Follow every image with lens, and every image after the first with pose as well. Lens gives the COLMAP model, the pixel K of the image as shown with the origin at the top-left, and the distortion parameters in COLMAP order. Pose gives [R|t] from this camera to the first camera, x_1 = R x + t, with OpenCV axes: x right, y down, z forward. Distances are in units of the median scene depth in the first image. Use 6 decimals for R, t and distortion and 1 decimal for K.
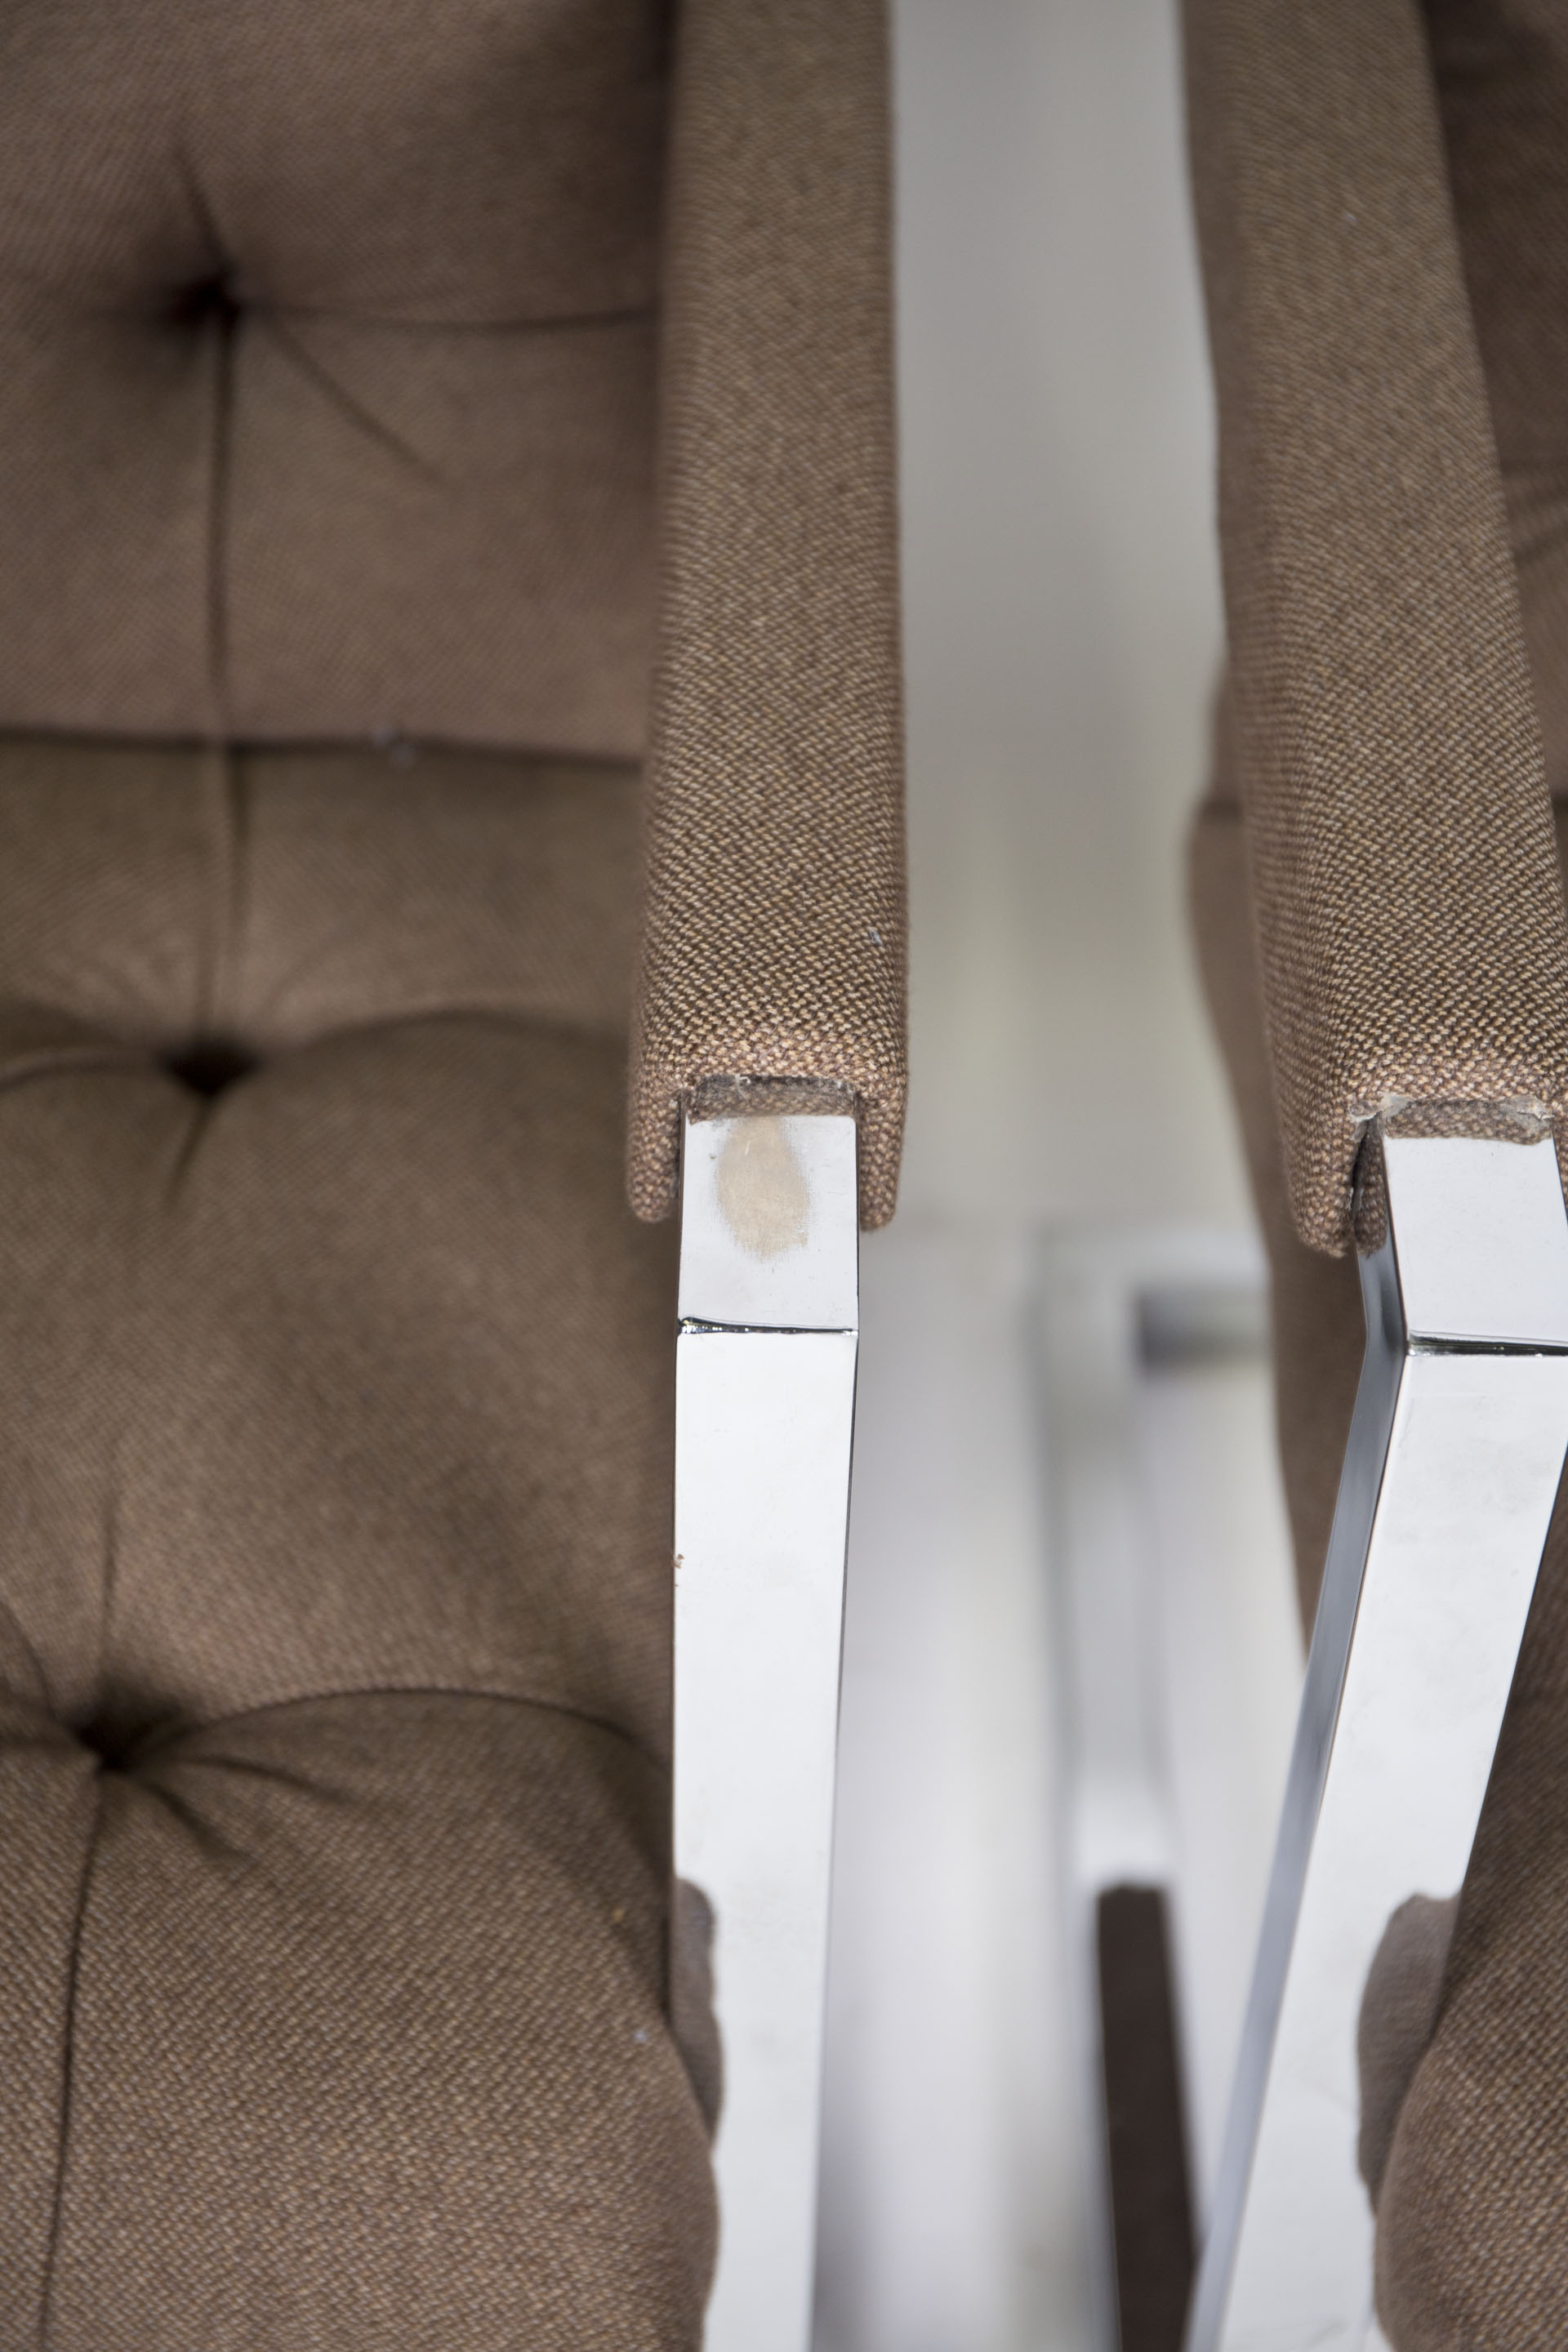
lens RADIAL K [[4276.2, 0, 794.1], [0, 4276.2, 1155.4], [0, 0, 1]] dist [0.123298, 0.000000]
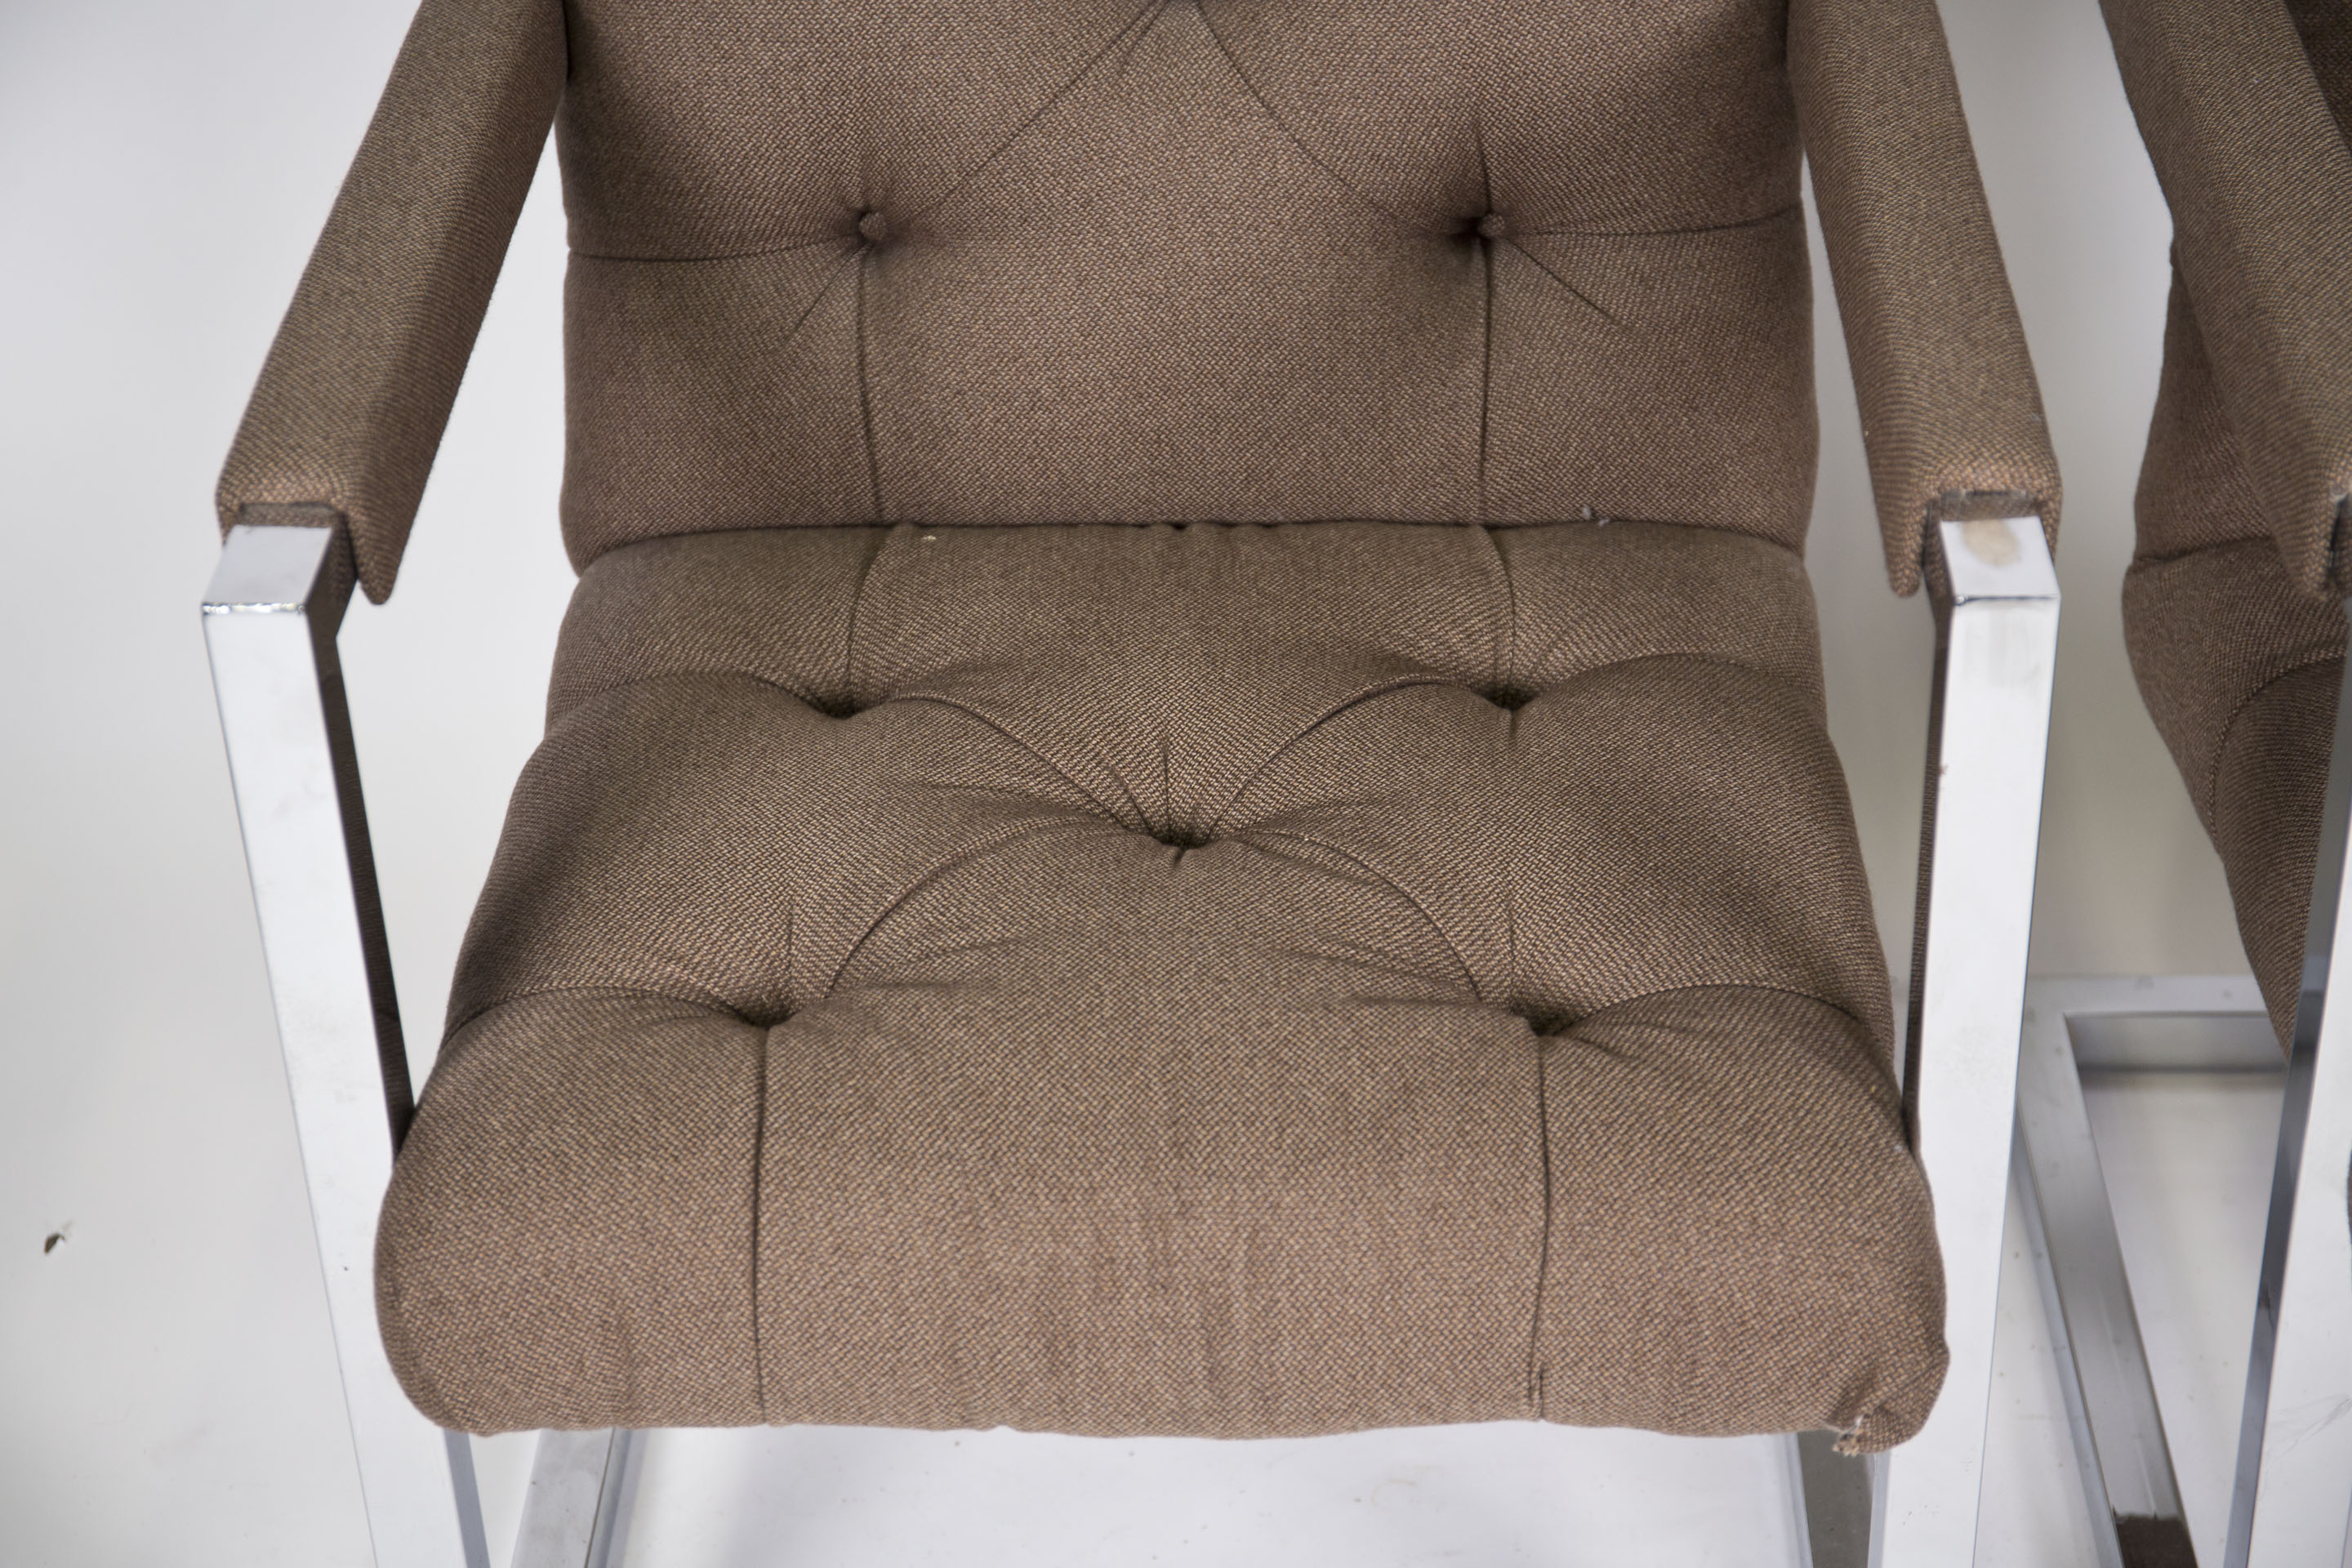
lens RADIAL K [[4321.0, 0, 1167.9], [0, 4321.0, 802.2], [0, 0, 1]] dist [0.100514, 0.000000]
pose [[0.997942, -0.034043, -0.054342, -0.210962], [0.022595, 0.979770, -0.198847, 0.386593], [0.060012, 0.197210, 0.978523, -0.609221]]
